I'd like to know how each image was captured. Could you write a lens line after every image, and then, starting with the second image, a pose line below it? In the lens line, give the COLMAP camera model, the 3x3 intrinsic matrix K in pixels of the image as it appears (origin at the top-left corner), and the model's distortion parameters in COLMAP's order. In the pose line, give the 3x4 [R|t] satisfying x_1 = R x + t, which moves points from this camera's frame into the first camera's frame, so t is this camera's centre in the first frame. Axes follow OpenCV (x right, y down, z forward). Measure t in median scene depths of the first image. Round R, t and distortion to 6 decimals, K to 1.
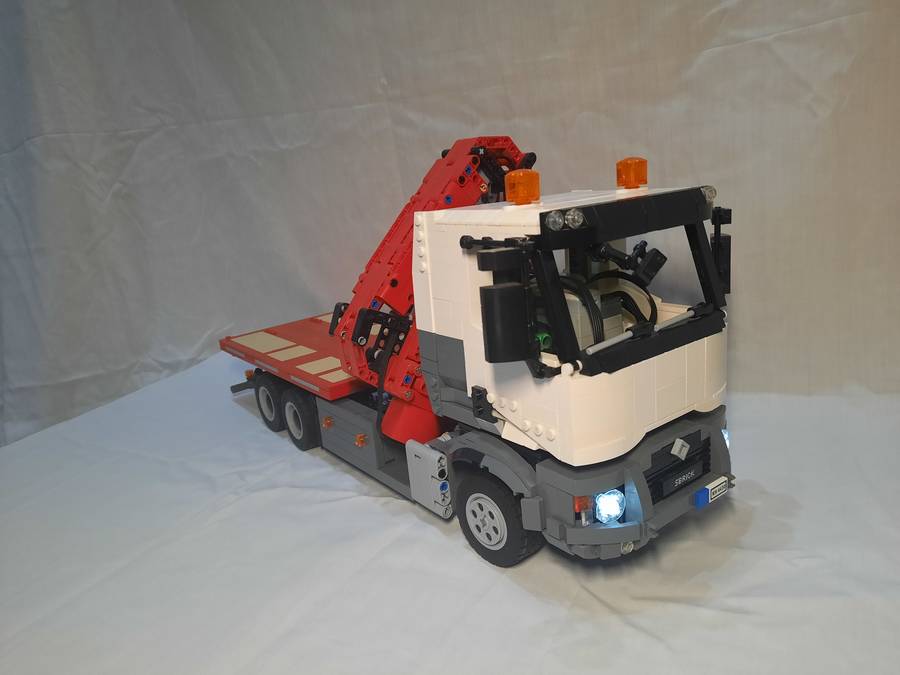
lens RADIAL K [[666.5, 0, 450.0], [0, 666.5, 337.5], [0, 0, 1]] dist [0.007963, -0.003112]
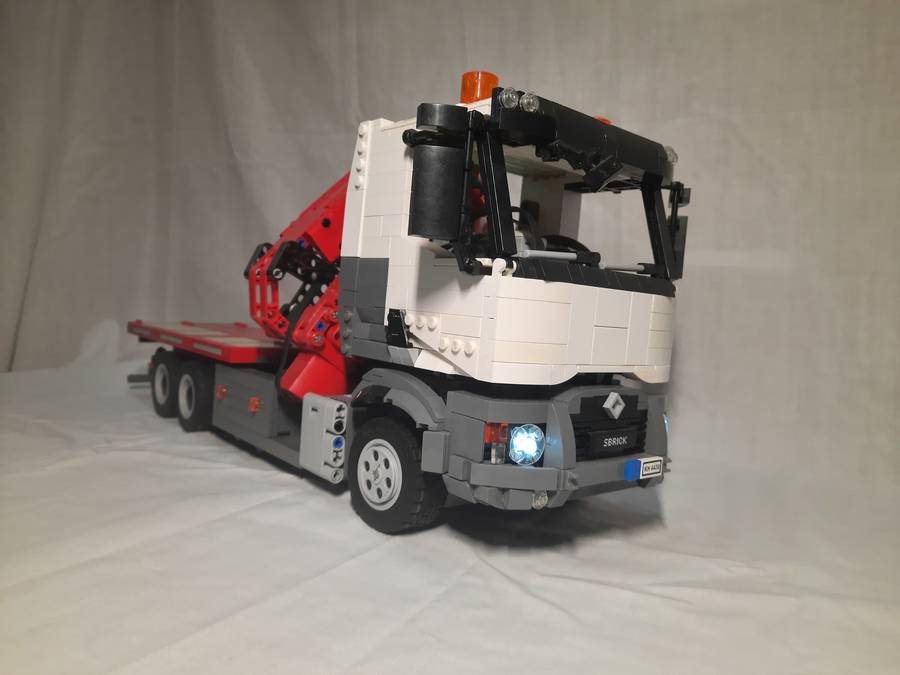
lens RADIAL K [[670.9, 0, 449.6], [0, 670.9, 340.3], [0, 0, 1]] dist [0.000548, -0.001617]
pose [[0.984041, 0.167746, 0.059372, 0.061972], [-0.152605, 0.967159, -0.203262, 0.267725], [-0.091518, 0.190958, 0.977323, 0.136326]]
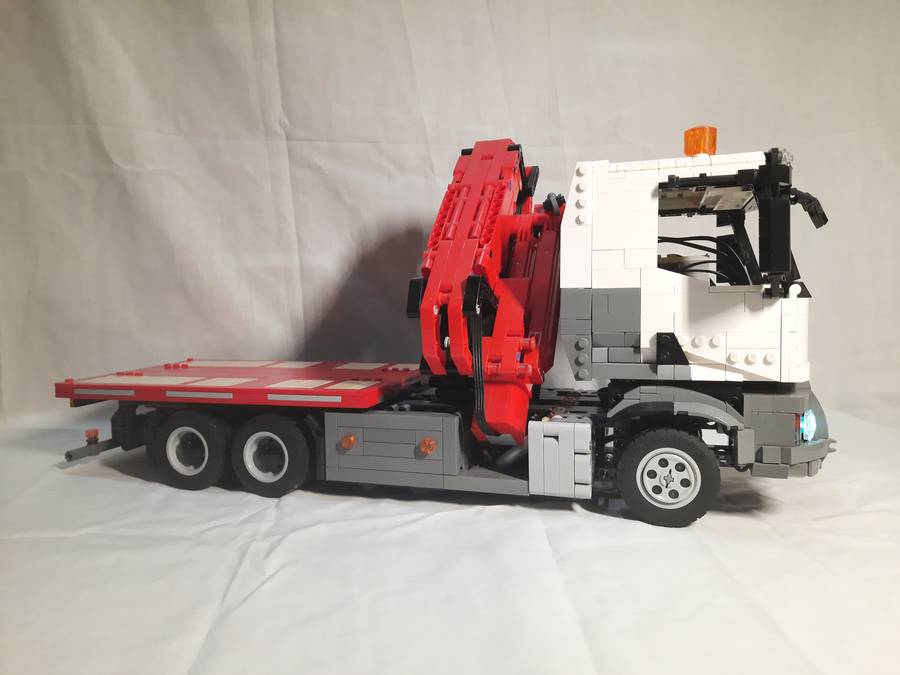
lens RADIAL K [[659.2, 0, 450.3], [0, 659.2, 342.2], [0, 0, 1]] dist [0.003153, -0.000777]
pose [[0.816605, 0.042866, 0.575603, -0.740668], [0.085753, 0.977161, -0.194427, 0.239317], [-0.570791, 0.208130, 0.794279, 0.385512]]
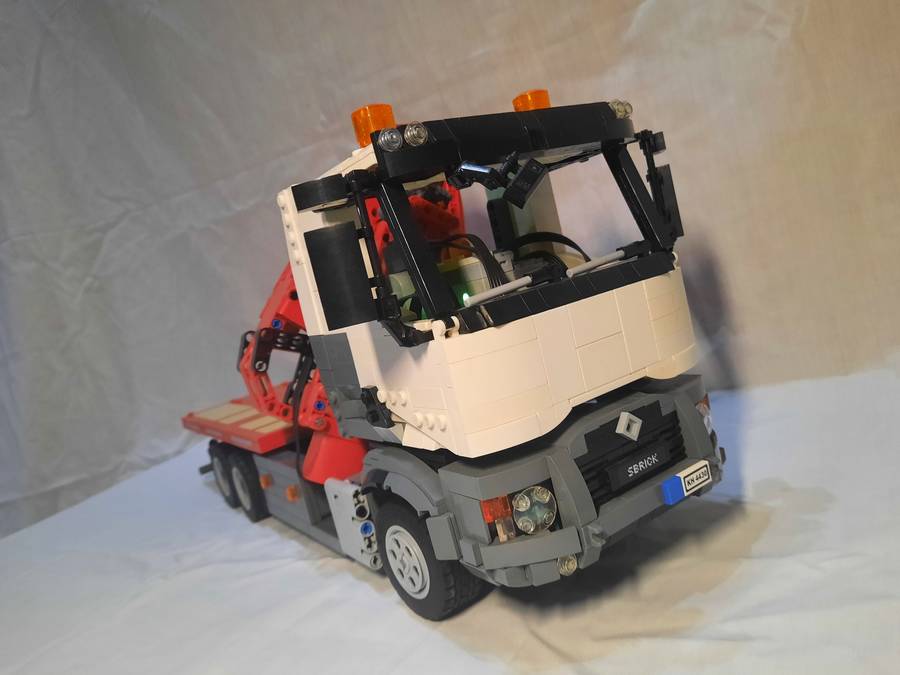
lens RADIAL K [[686.9, 0, 450.5], [0, 686.9, 340.0], [0, 0, 1]] dist [-0.010079, -0.001748]
pose [[0.985917, -0.142458, -0.087603, 0.207513], [0.129665, 0.981970, -0.137555, 0.137870], [0.105619, 0.124259, 0.986613, 0.187089]]
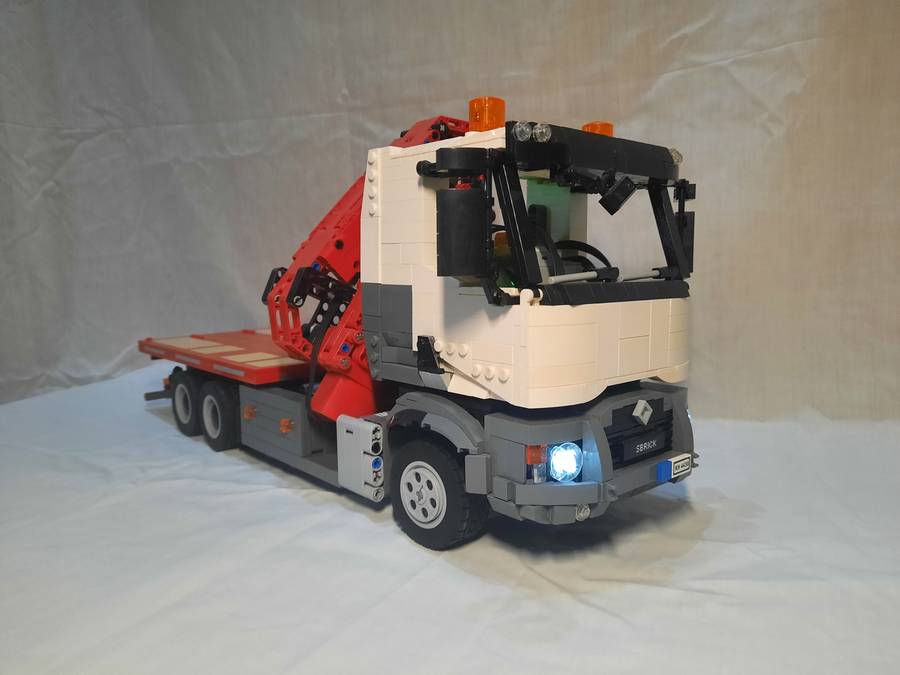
lens RADIAL K [[675.4, 0, 450.0], [0, 675.4, 337.5], [0, 0, 1]] dist [-0.000021, -0.005246]
pose [[0.993809, 0.075753, 0.081276, 0.002088], [-0.063111, 0.986944, -0.148181, 0.199193], [-0.091440, 0.142134, 0.985615, 0.094557]]
